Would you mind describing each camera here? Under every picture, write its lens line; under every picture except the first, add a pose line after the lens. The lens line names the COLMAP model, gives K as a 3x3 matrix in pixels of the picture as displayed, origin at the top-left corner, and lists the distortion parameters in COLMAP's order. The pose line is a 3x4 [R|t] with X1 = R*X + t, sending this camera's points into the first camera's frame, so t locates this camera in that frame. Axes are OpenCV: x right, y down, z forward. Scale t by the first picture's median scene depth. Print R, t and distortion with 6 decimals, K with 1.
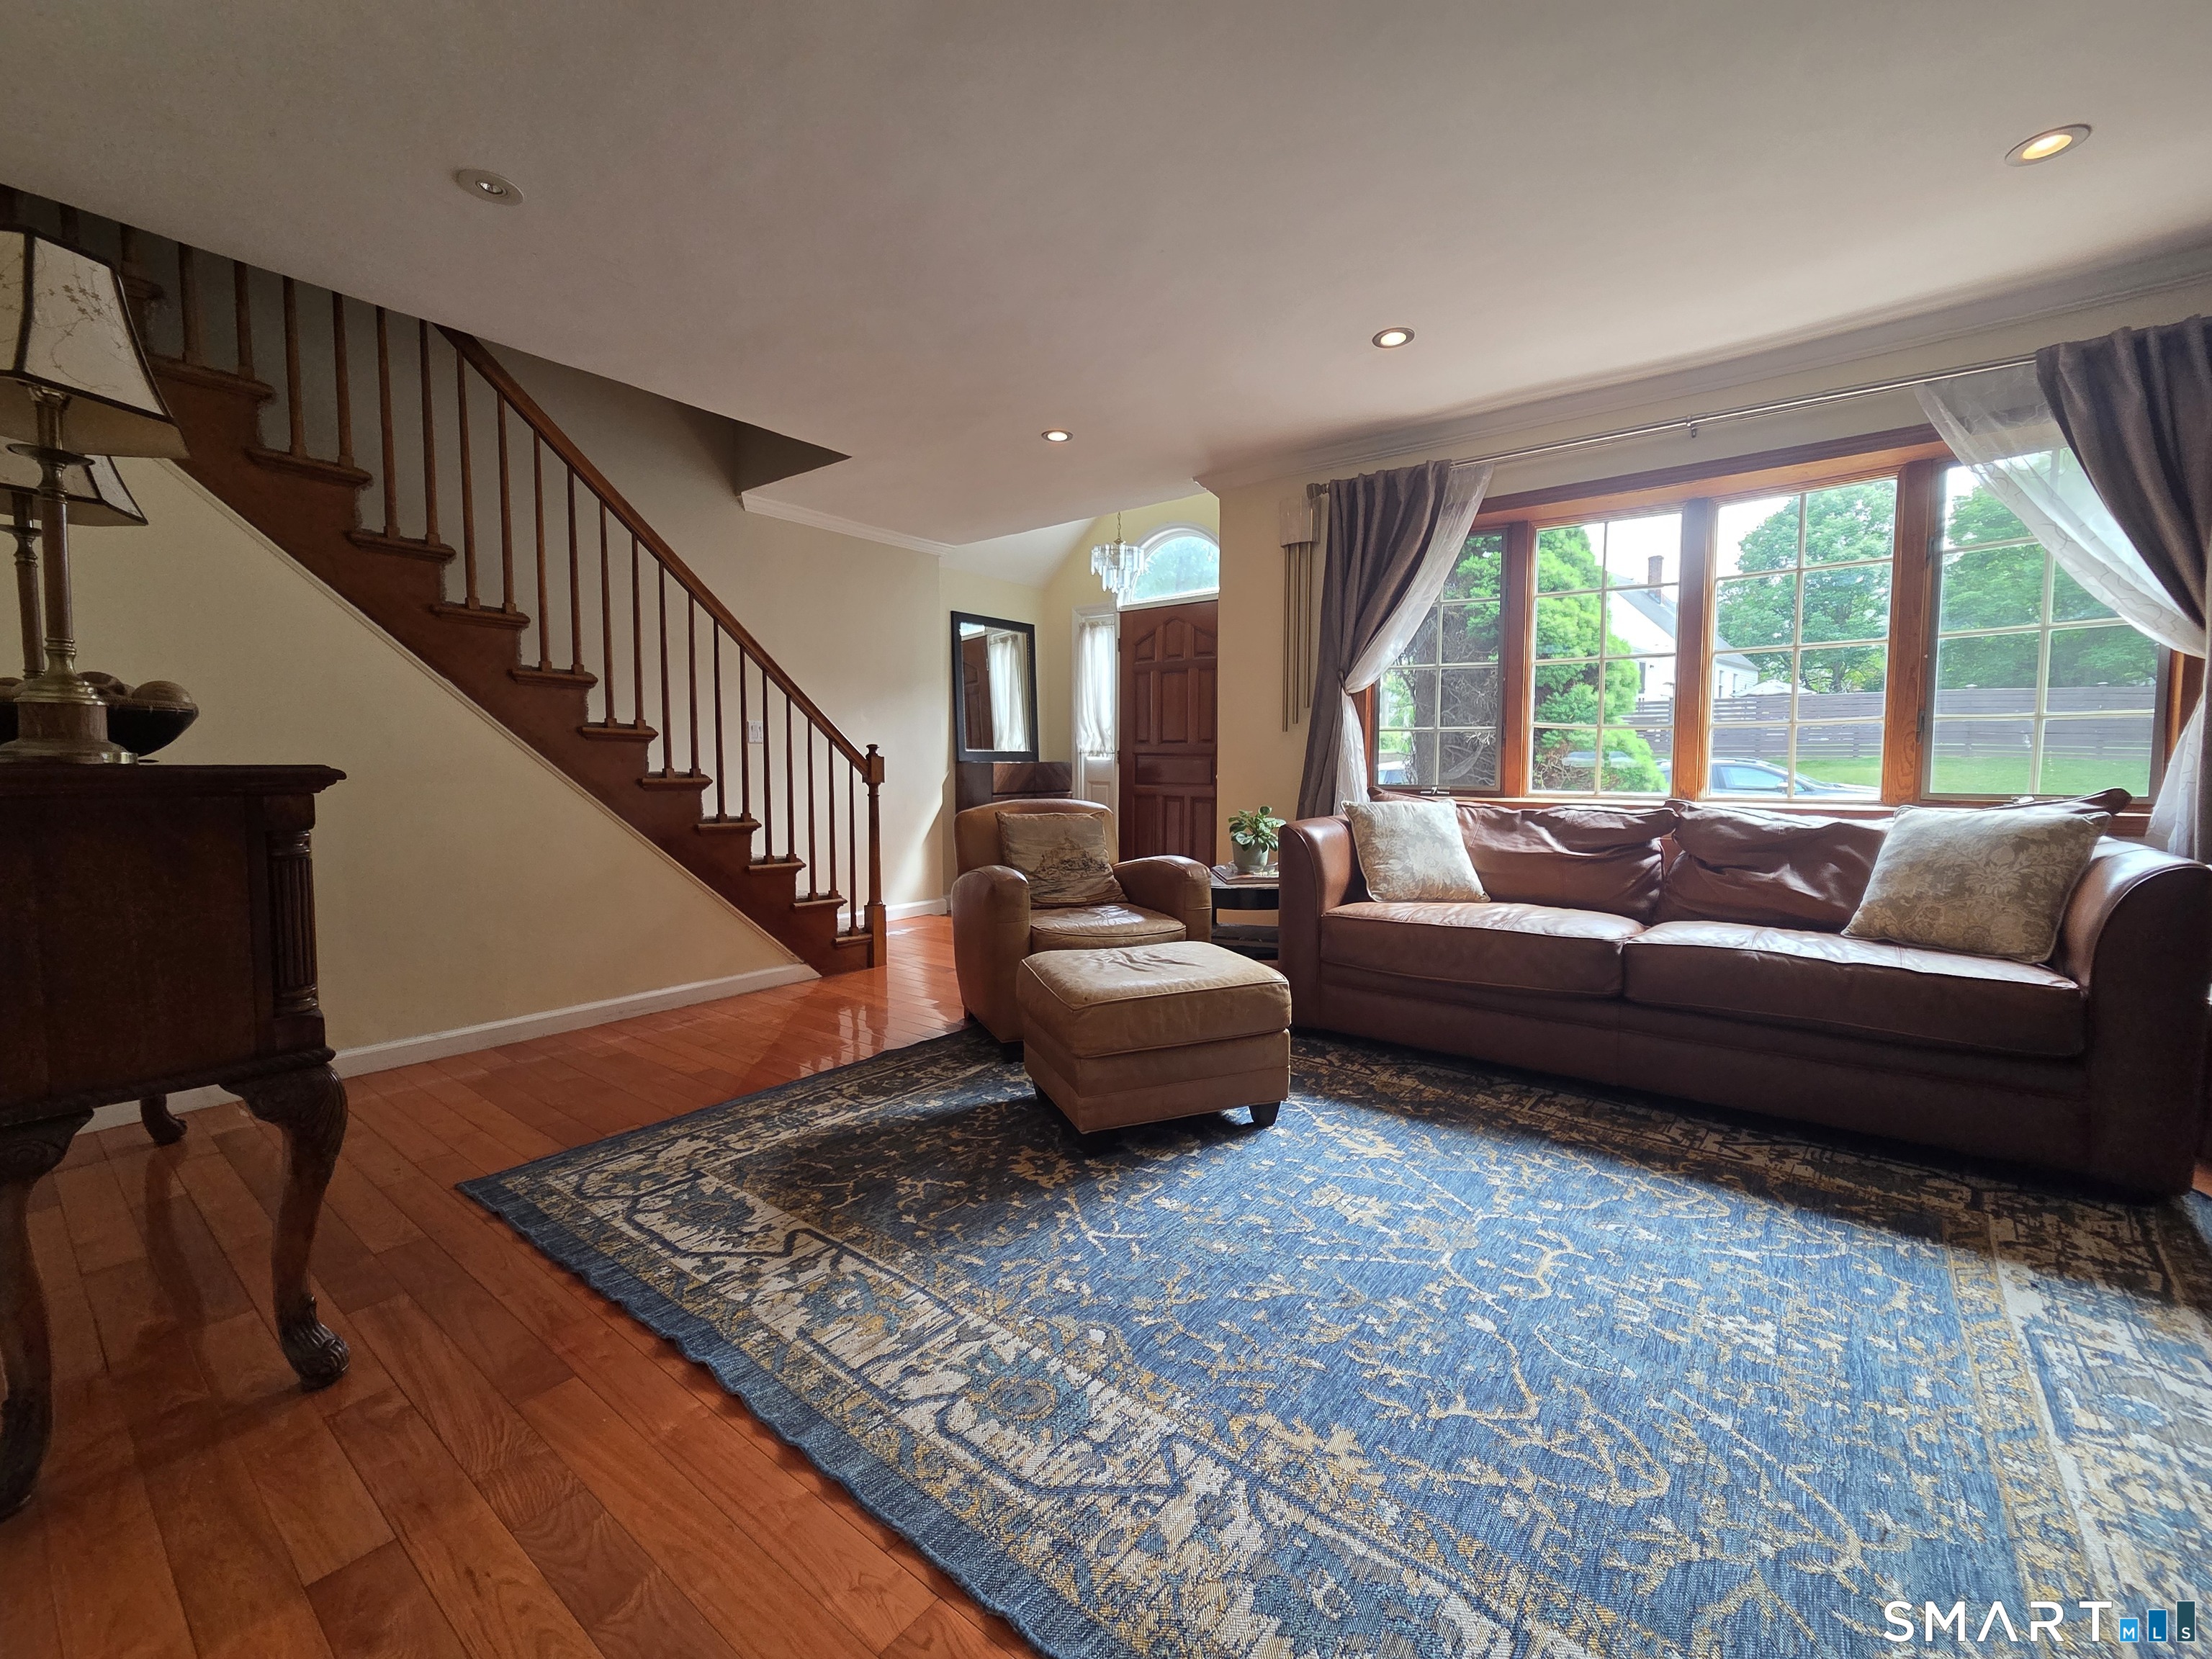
lens RADIAL K [[903.1, 0, 1109.8], [0, 903.1, 812.8], [0, 0, 1]] dist [0.012512, -0.002761]
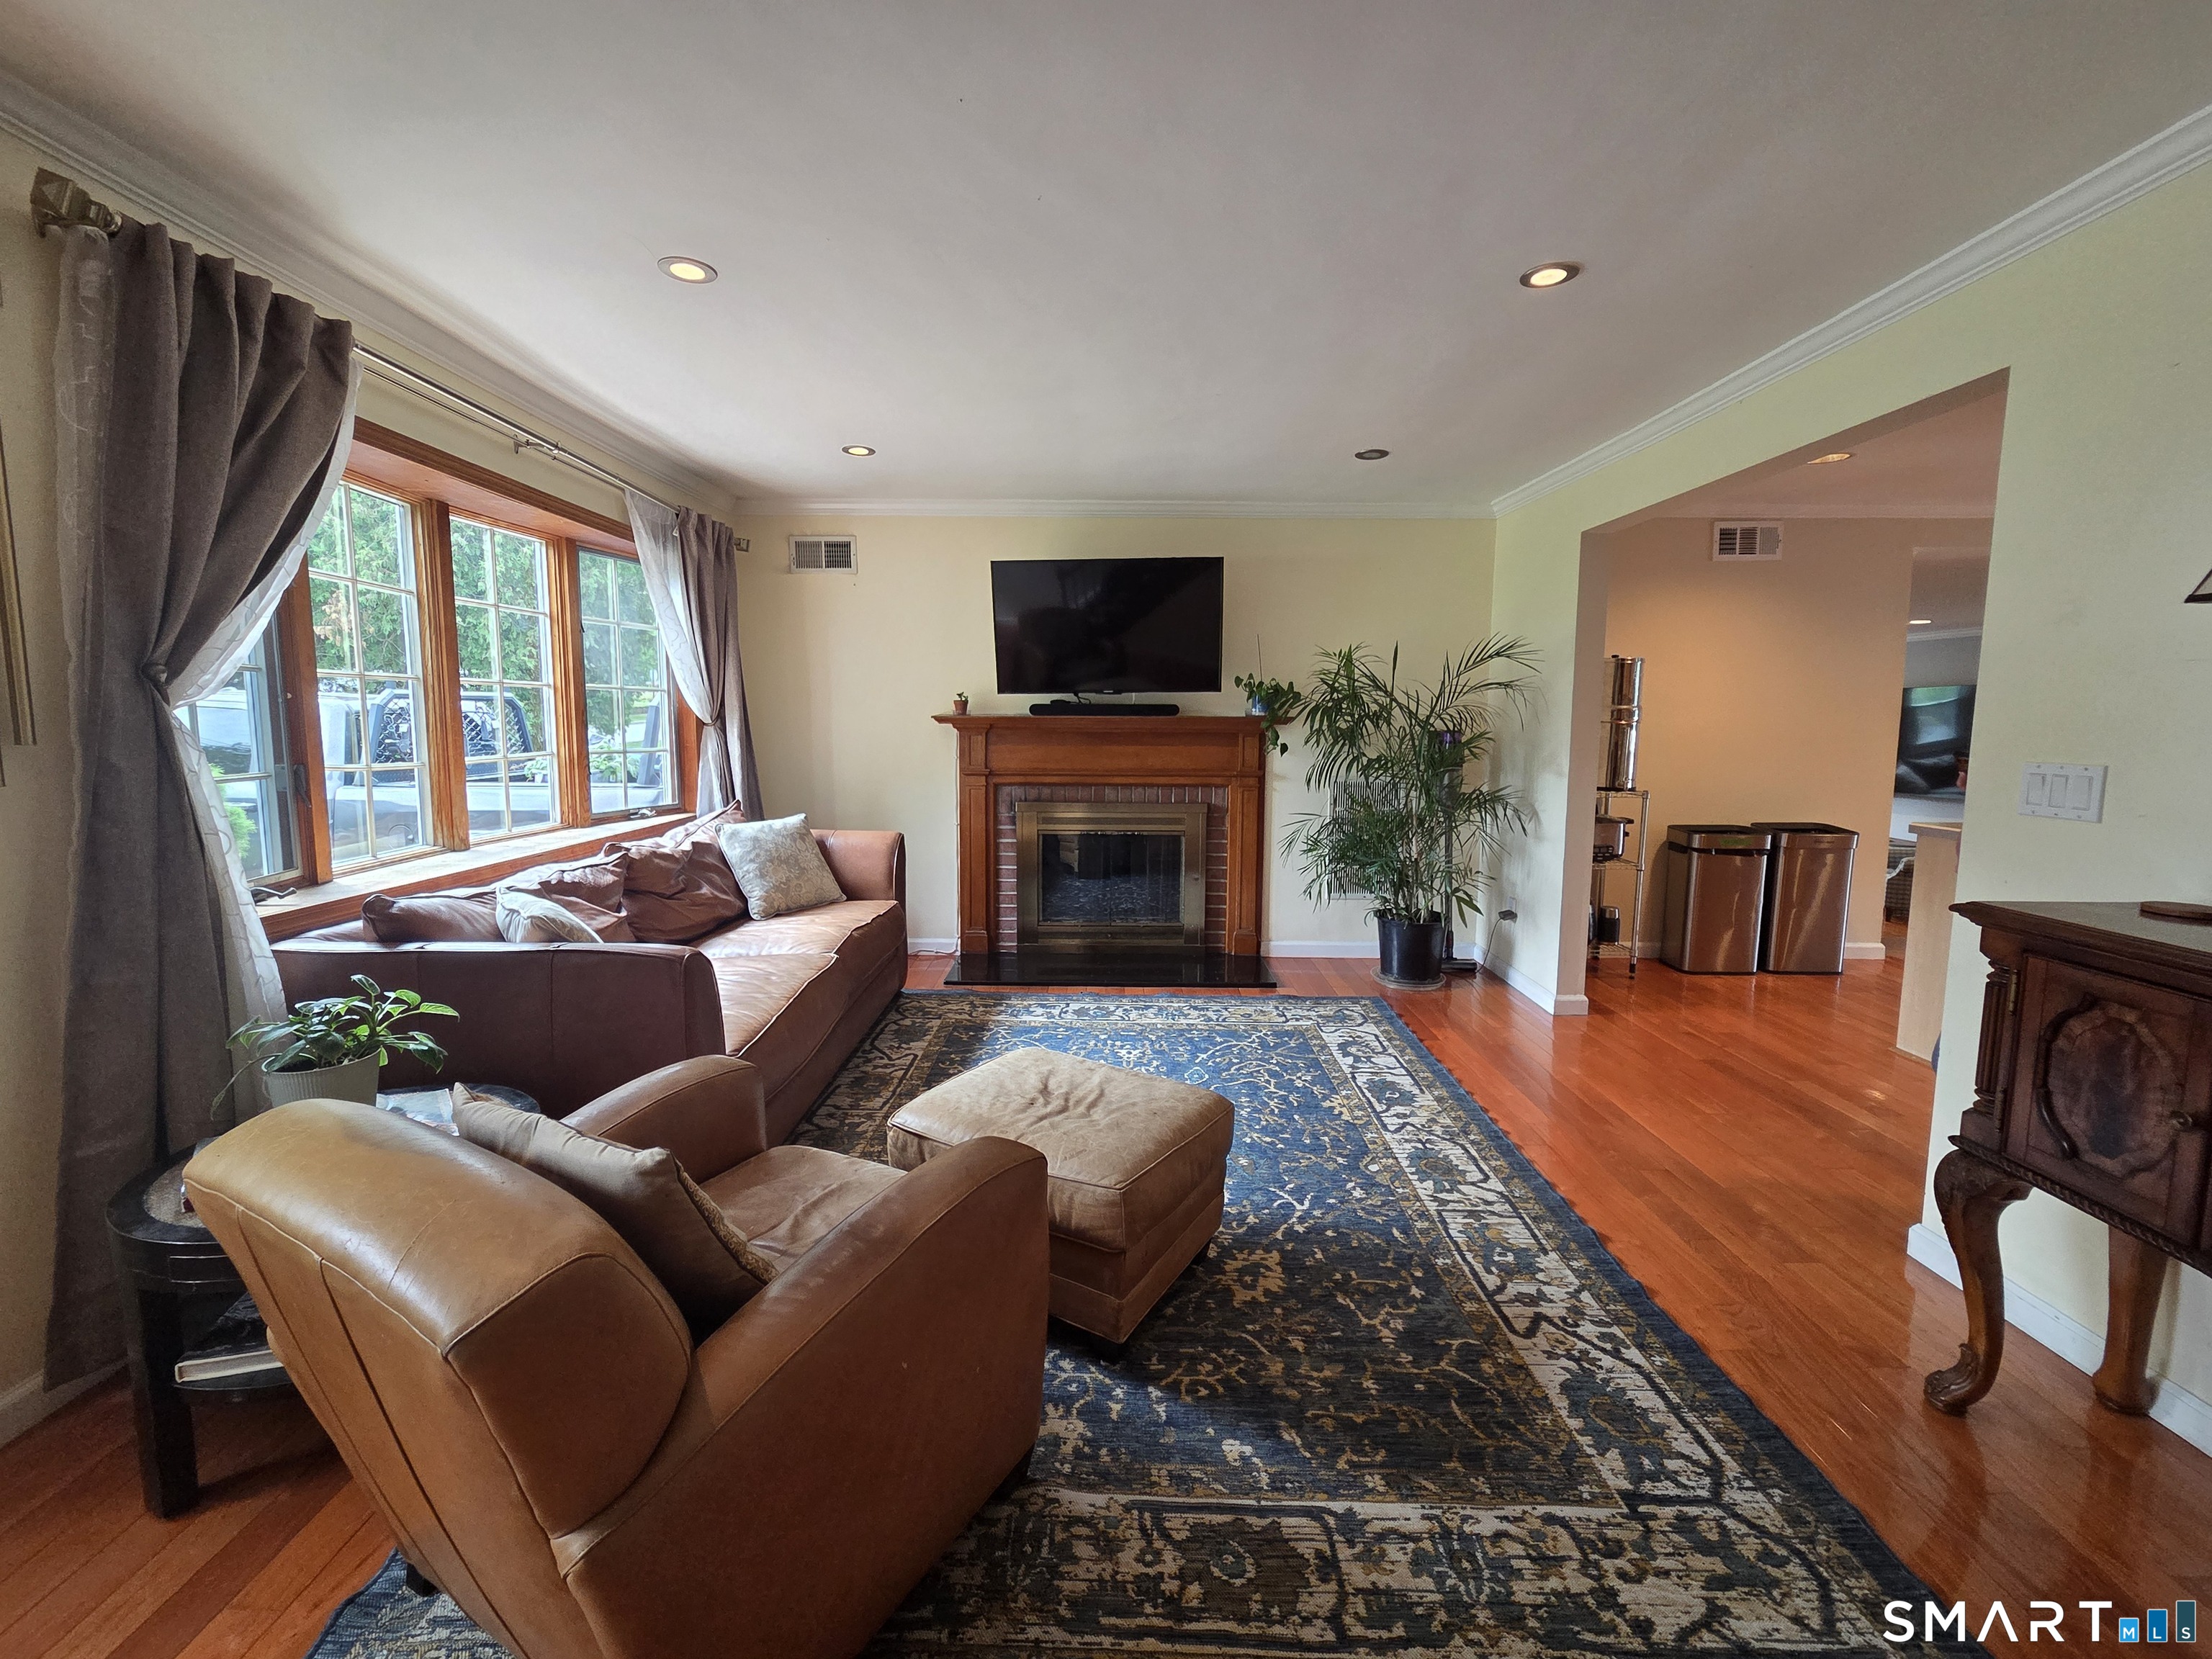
lens RADIAL K [[903.1, 0, 1101.4], [0, 903.1, 824.7], [0, 0, 1]] dist [0.012512, -0.002761]
pose [[-0.599817, -0.100432, 0.793809, -0.734183], [0.036360, 0.987645, 0.152431, -0.250814], [-0.799310, 0.120293, -0.588755, 1.723914]]
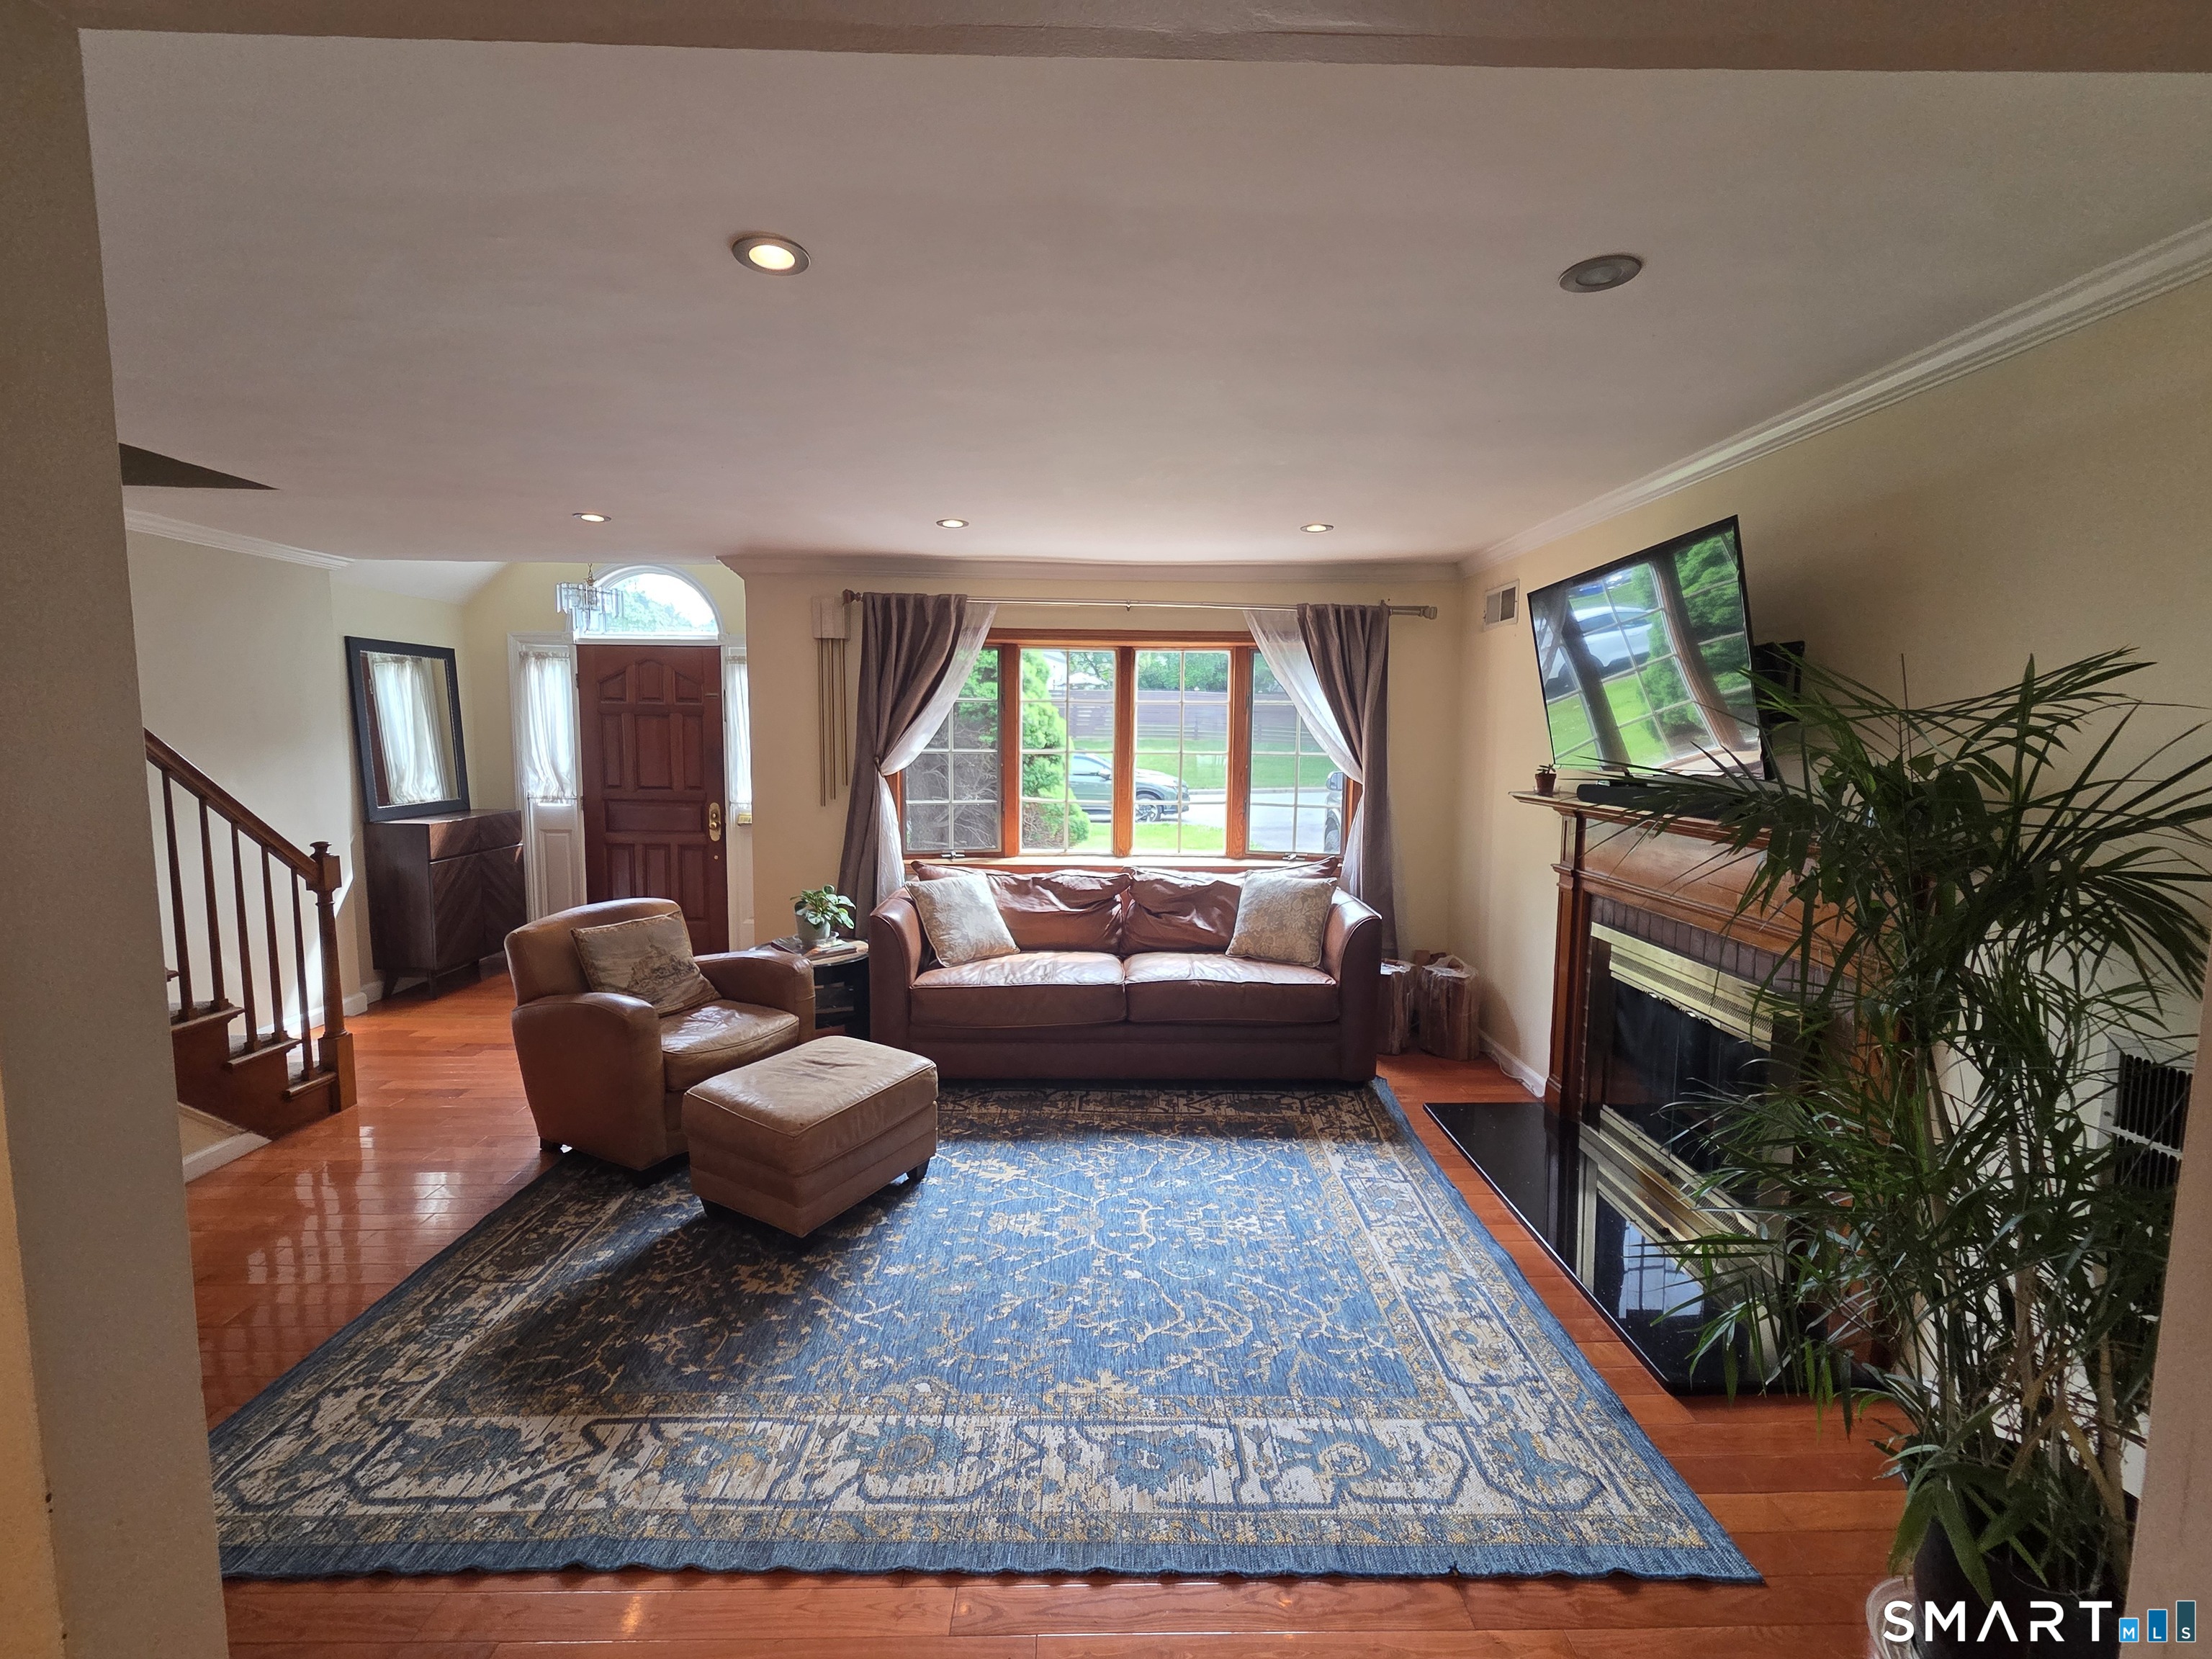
lens RADIAL K [[903.1, 0, 1105.8], [0, 903.1, 816.3], [0, 0, 1]] dist [0.012512, -0.002761]
pose [[0.785006, -0.052537, 0.617257, -0.440508], [0.025886, 0.998309, 0.052048, -0.255753], [-0.618947, -0.024880, 0.785038, -0.164015]]
